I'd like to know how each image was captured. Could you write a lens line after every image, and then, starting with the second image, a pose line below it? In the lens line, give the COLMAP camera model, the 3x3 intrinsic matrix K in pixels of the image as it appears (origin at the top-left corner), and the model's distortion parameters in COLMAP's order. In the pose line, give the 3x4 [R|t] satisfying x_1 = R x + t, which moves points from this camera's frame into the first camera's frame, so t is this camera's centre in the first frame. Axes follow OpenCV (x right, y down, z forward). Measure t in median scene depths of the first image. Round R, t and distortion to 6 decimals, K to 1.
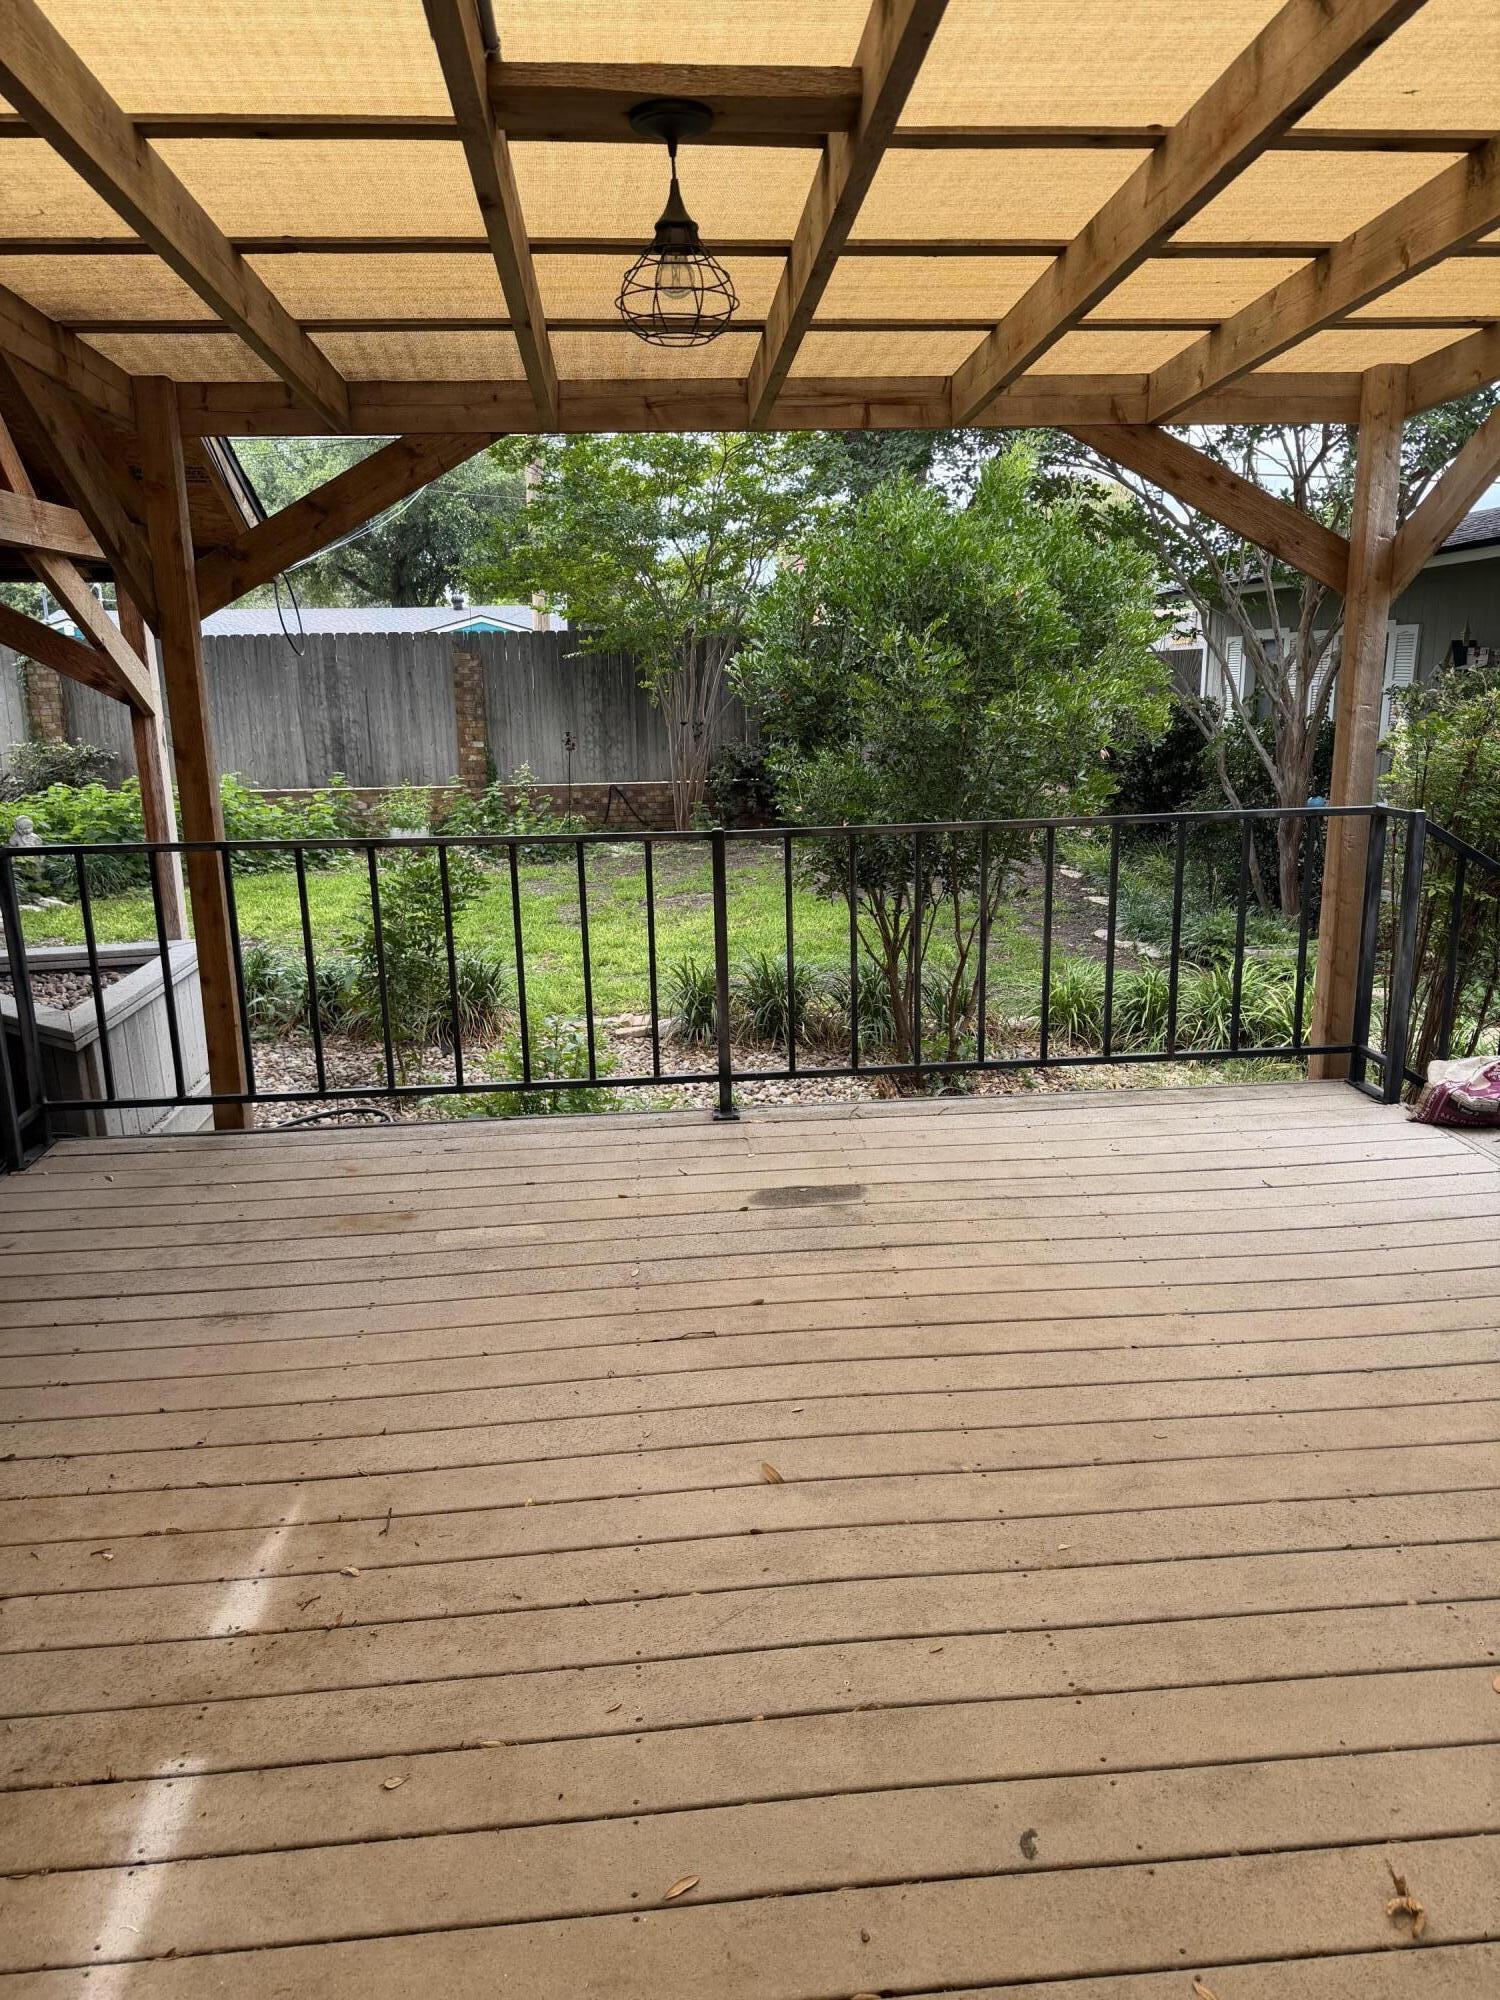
lens RADIAL K [[1401.1, 0, 750.0], [0, 1401.1, 1000.0], [0, 0, 1]] dist [0.001992, 0.003499]
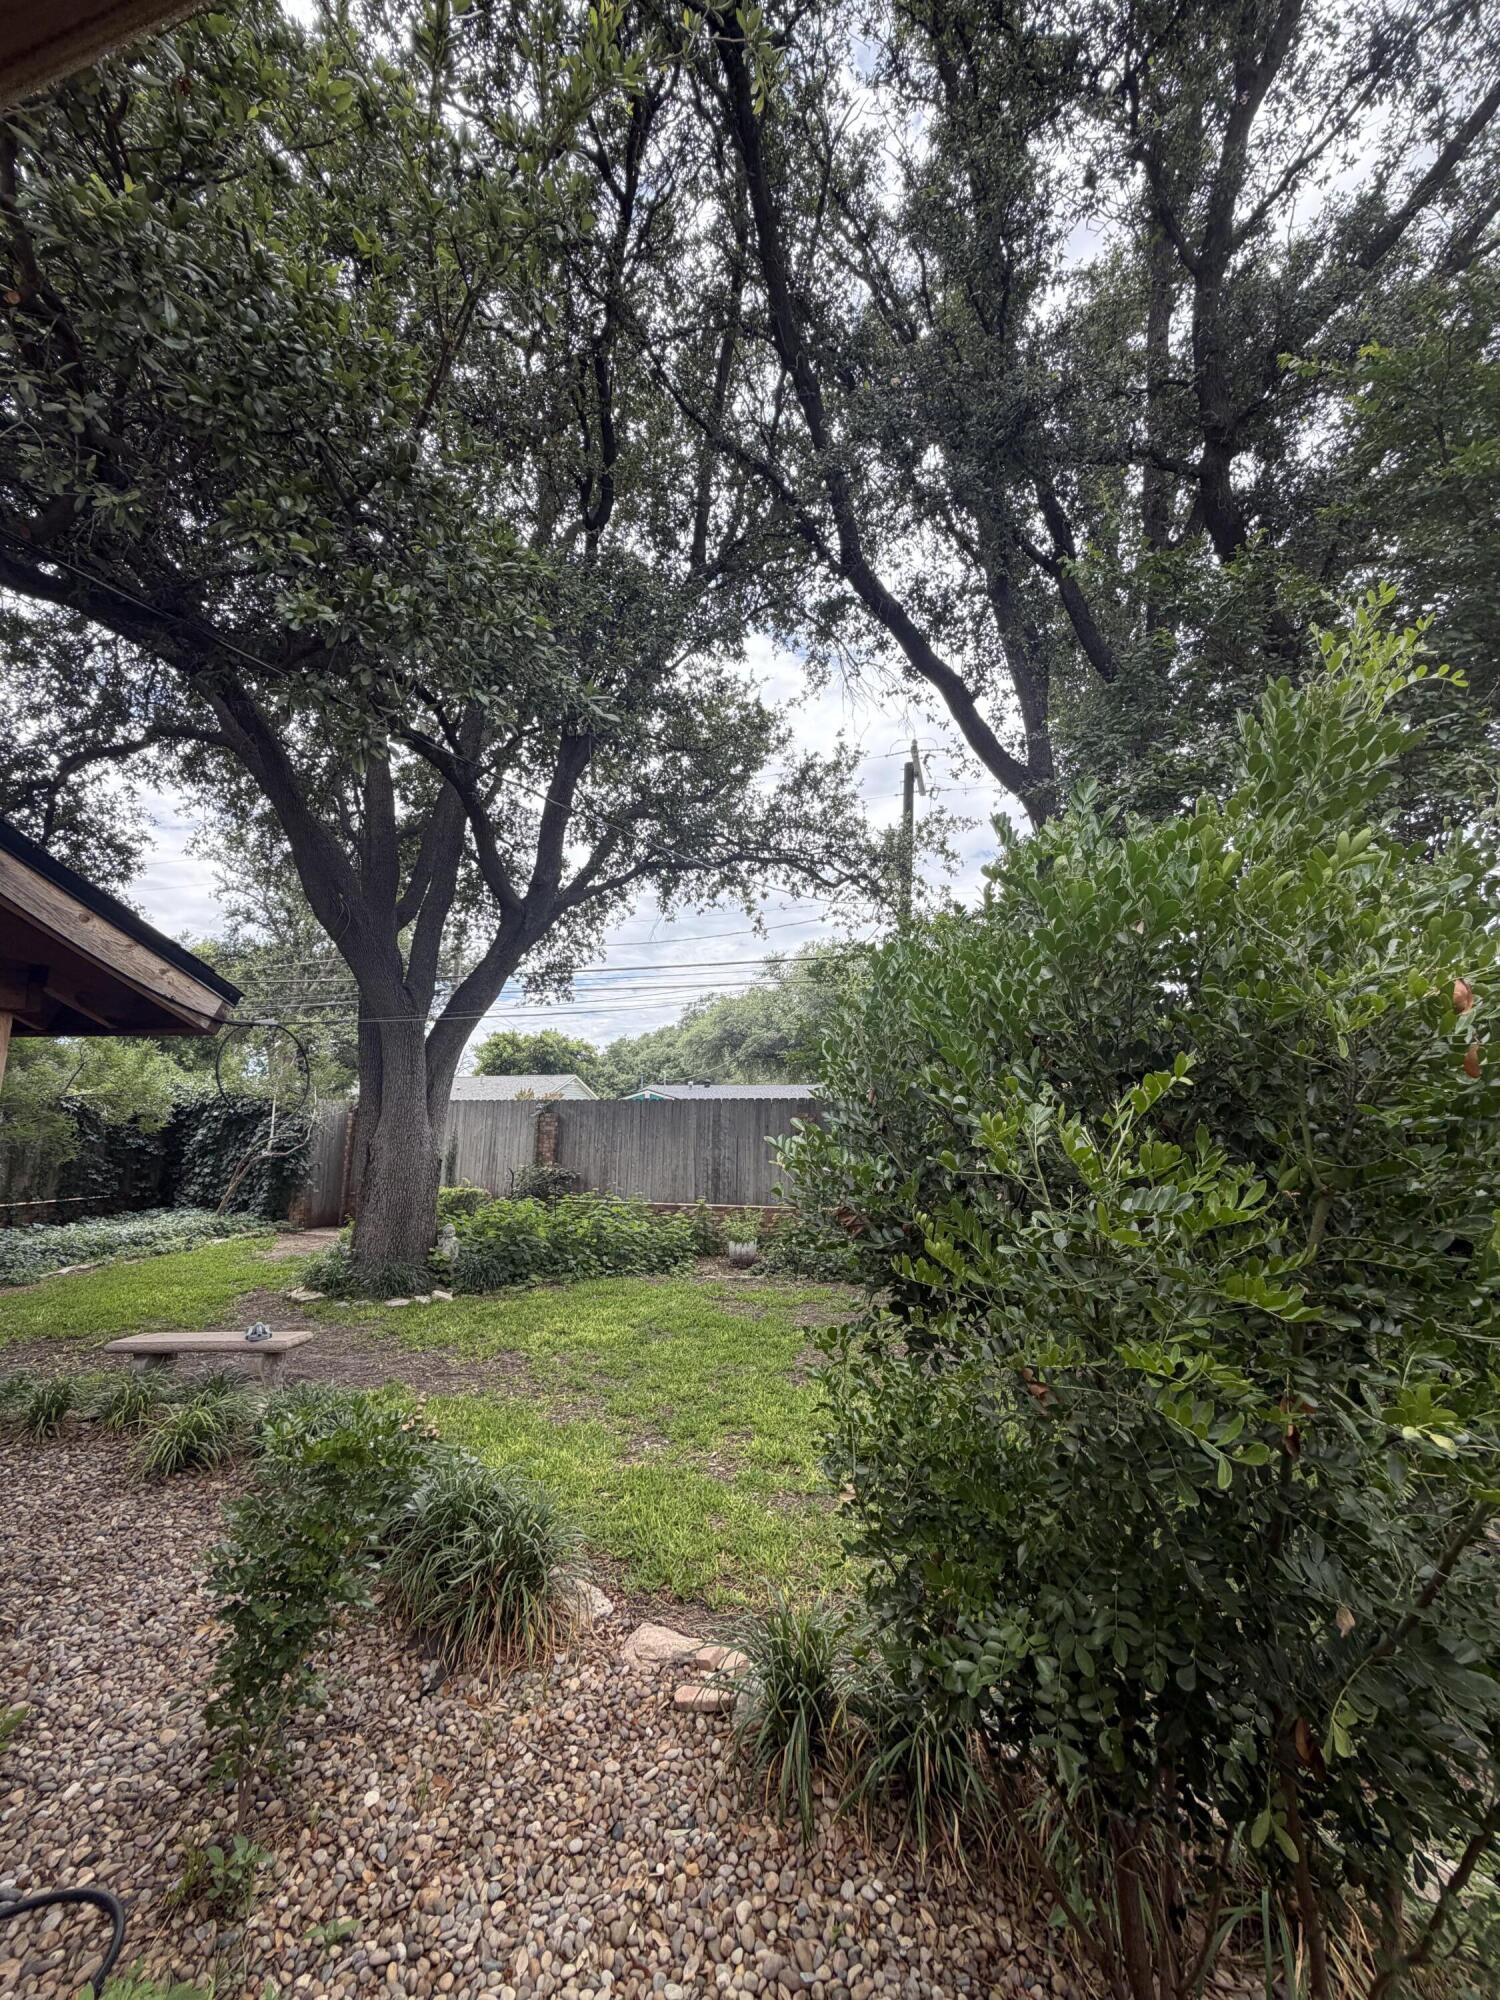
lens RADIAL K [[796.3, 0, 752.4], [0, 796.3, 994.3], [0, 0, 1]] dist [-0.000158, 0.000087]
pose [[0.934172, -0.039331, -0.354647, 0.110700], [-0.096211, 0.929331, -0.356493, -0.210061], [0.343606, 0.367146, 0.864372, 0.785943]]
